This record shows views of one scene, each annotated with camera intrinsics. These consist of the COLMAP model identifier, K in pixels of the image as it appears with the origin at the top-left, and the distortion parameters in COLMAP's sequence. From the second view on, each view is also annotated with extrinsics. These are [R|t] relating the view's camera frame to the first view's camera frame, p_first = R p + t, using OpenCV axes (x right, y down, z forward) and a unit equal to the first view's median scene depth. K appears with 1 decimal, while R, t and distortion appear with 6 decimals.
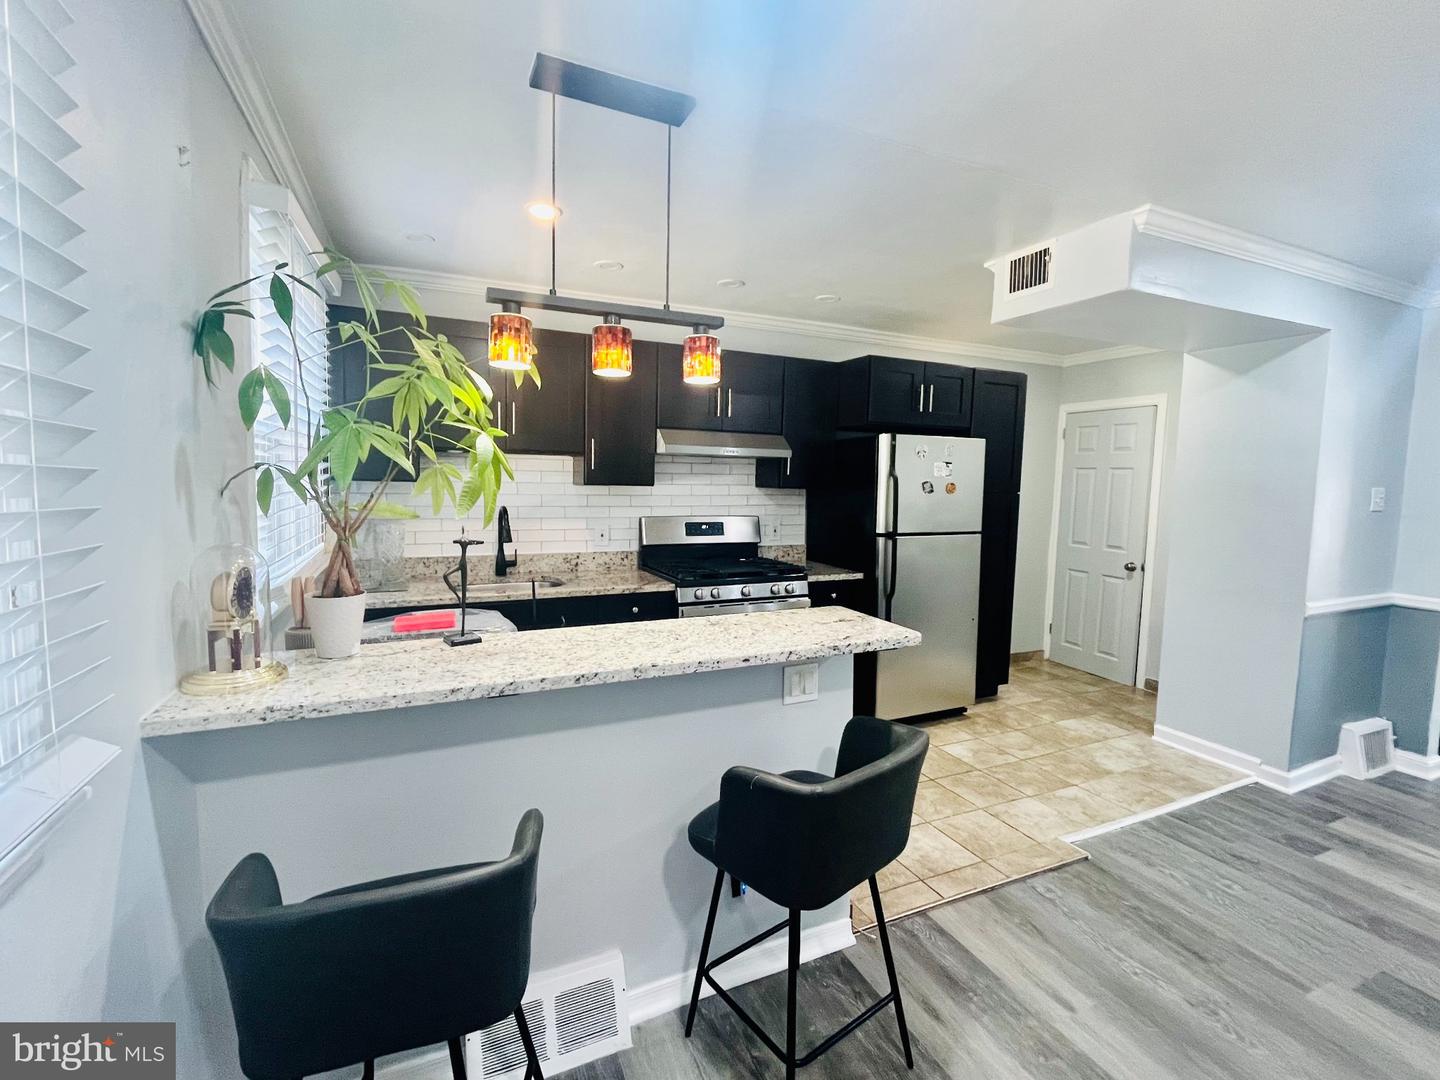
lens RADIAL K [[667.1, 0, 716.4], [0, 667.1, 542.1], [0, 0, 1]] dist [0.000272, 0.000754]
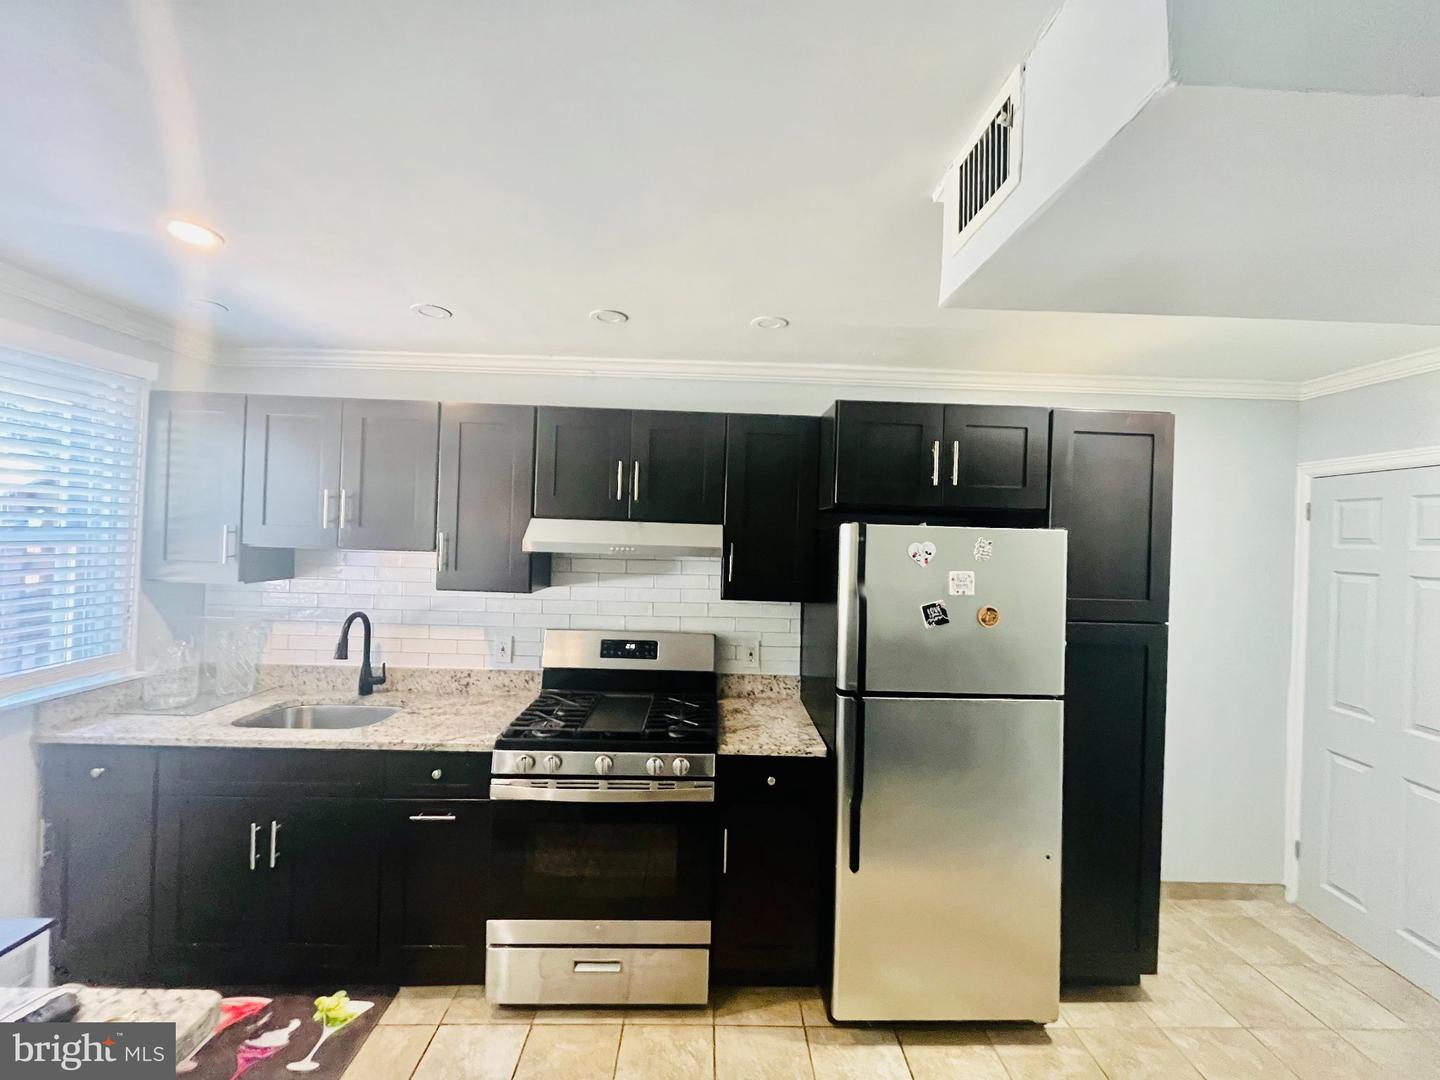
lens RADIAL K [[579.1, 0, 729.8], [0, 579.1, 537.2], [0, 0, 1]] dist [-0.004950, -0.000020]
pose [[0.914957, 0.008646, -0.403458, 0.344140], [-0.049945, 0.994510, -0.091951, -0.090572], [0.400448, 0.104282, 0.910366, 0.450051]]
